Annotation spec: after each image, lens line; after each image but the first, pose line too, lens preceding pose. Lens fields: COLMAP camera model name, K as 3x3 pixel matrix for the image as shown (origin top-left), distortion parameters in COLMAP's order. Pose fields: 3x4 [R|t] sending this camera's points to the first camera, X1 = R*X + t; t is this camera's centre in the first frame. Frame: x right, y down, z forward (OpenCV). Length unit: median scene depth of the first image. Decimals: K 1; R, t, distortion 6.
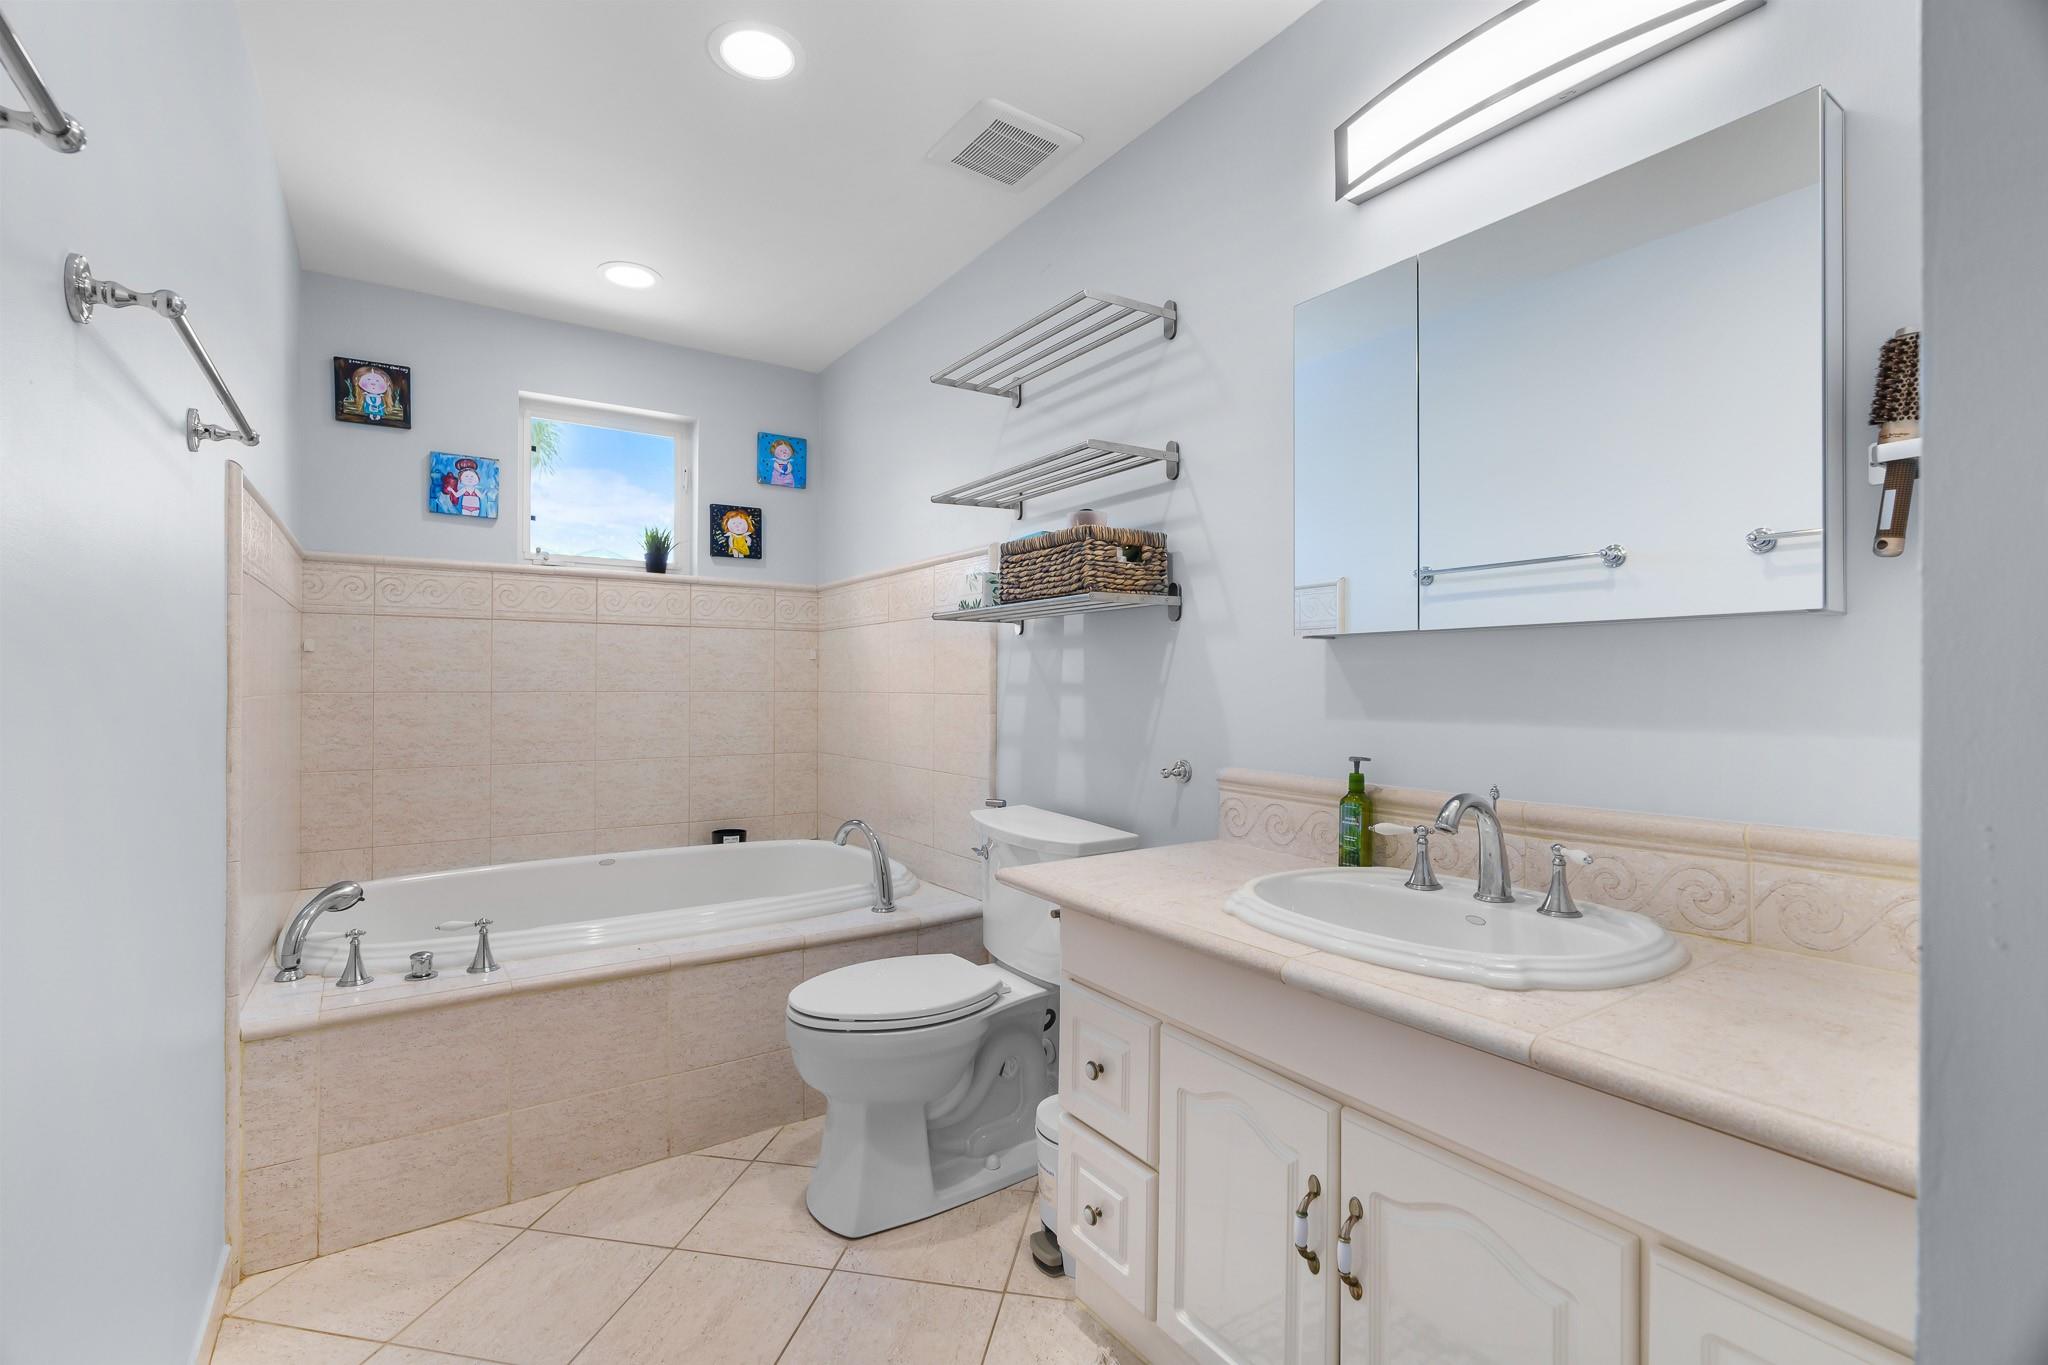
lens RADIAL K [[926.9, 0, 1018.5], [0, 926.9, 684.3], [0, 0, 1]] dist [-0.009276, 0.003044]
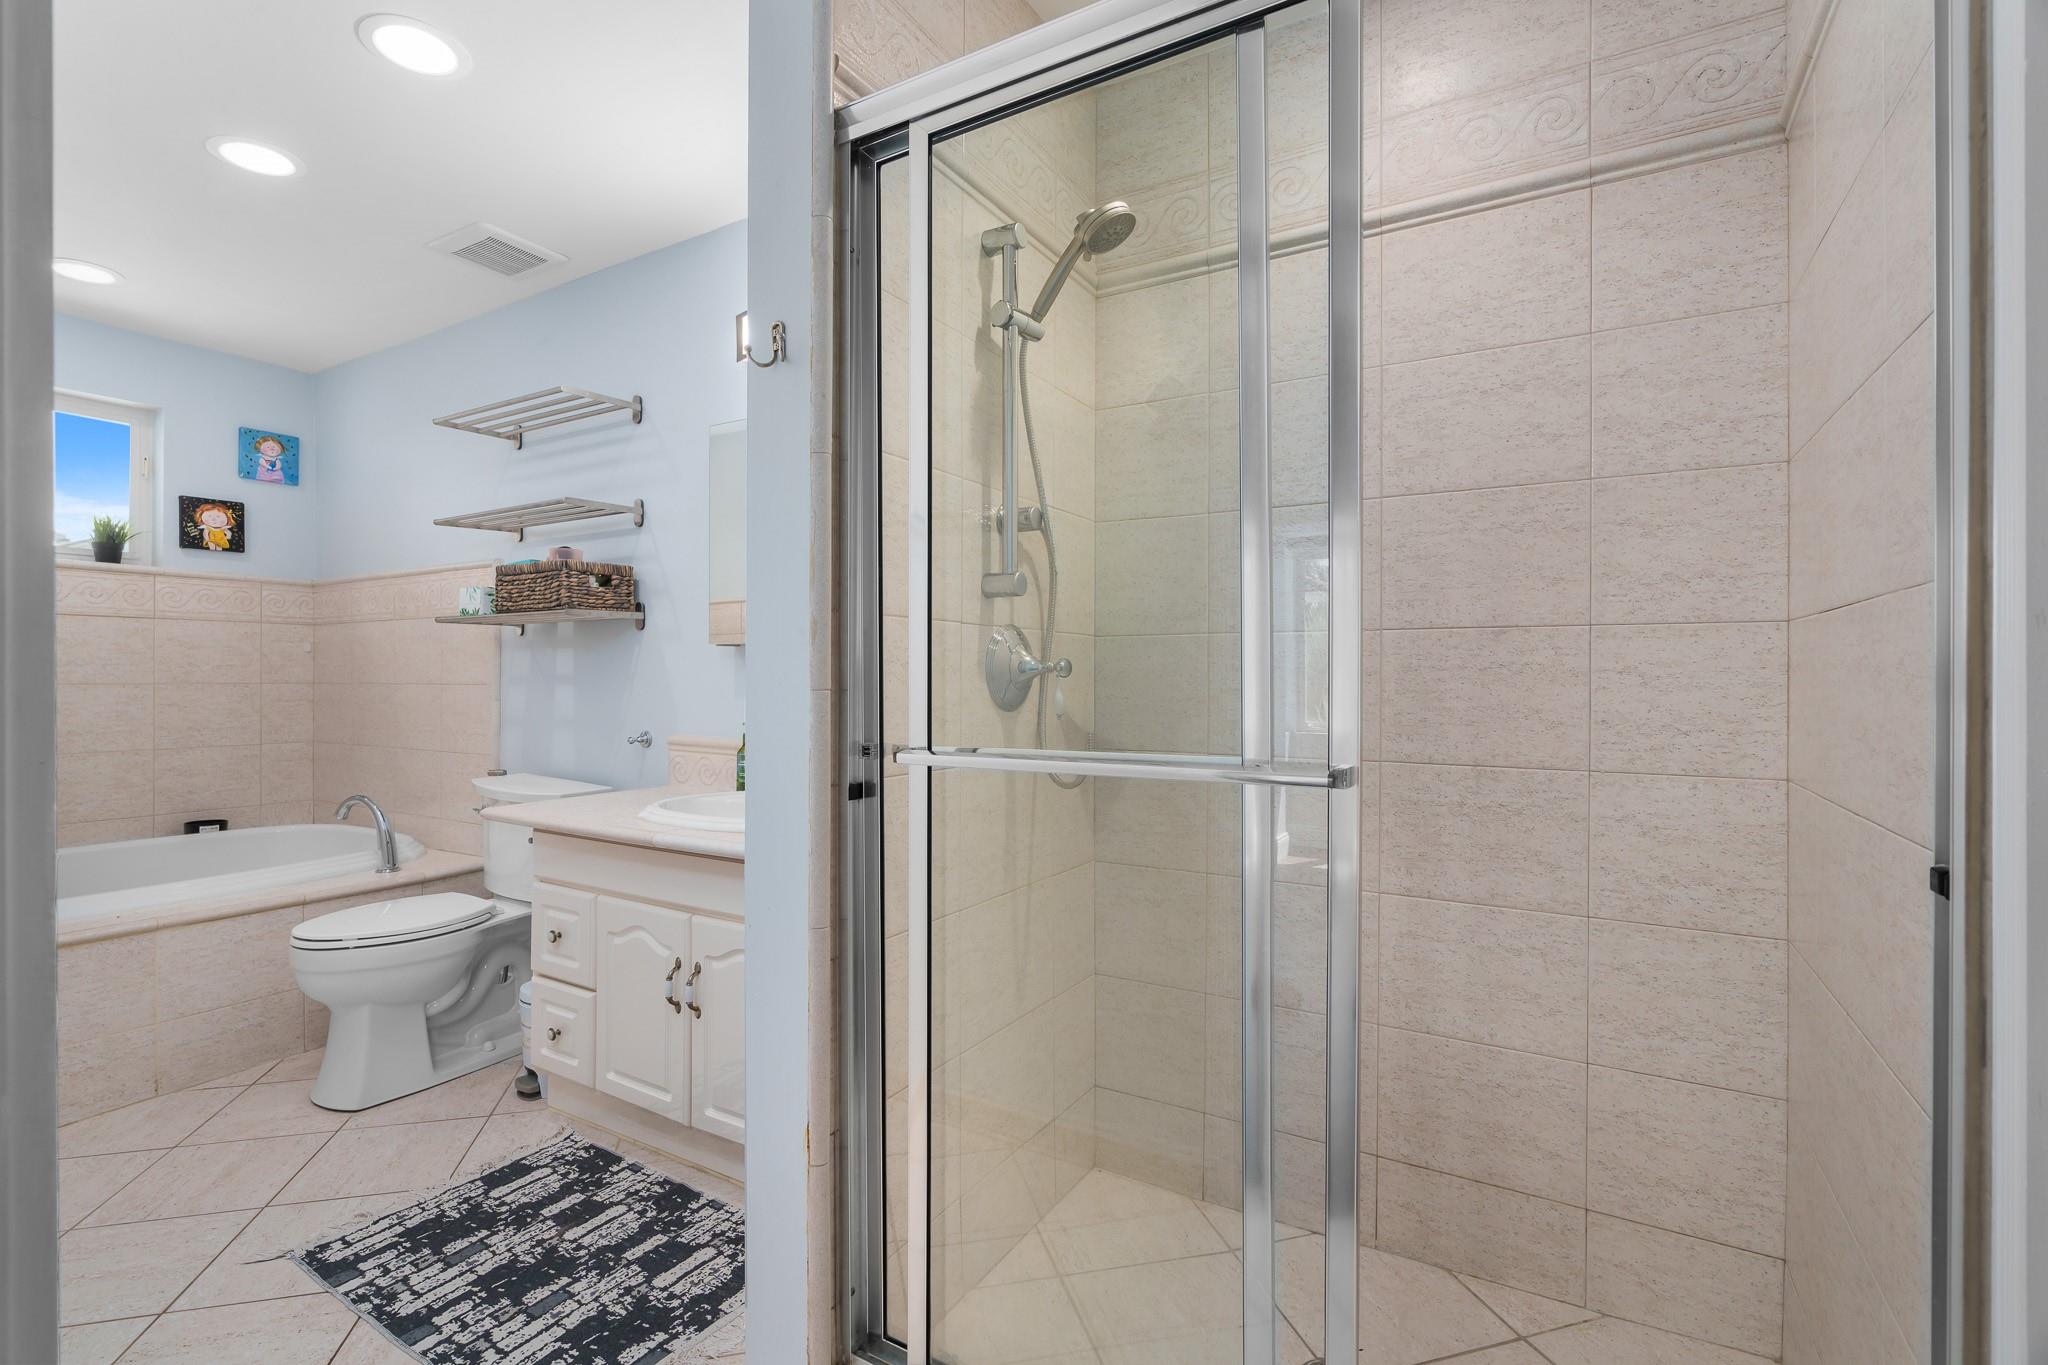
lens RADIAL K [[926.9, 0, 1044.3], [0, 926.9, 680.0], [0, 0, 1]] dist [-0.009276, 0.003044]
pose [[0.894241, -0.002708, 0.447578, 0.086677], [0.000772, 0.999990, 0.004508, 0.000038], [-0.447585, -0.003686, 0.894234, -0.478887]]
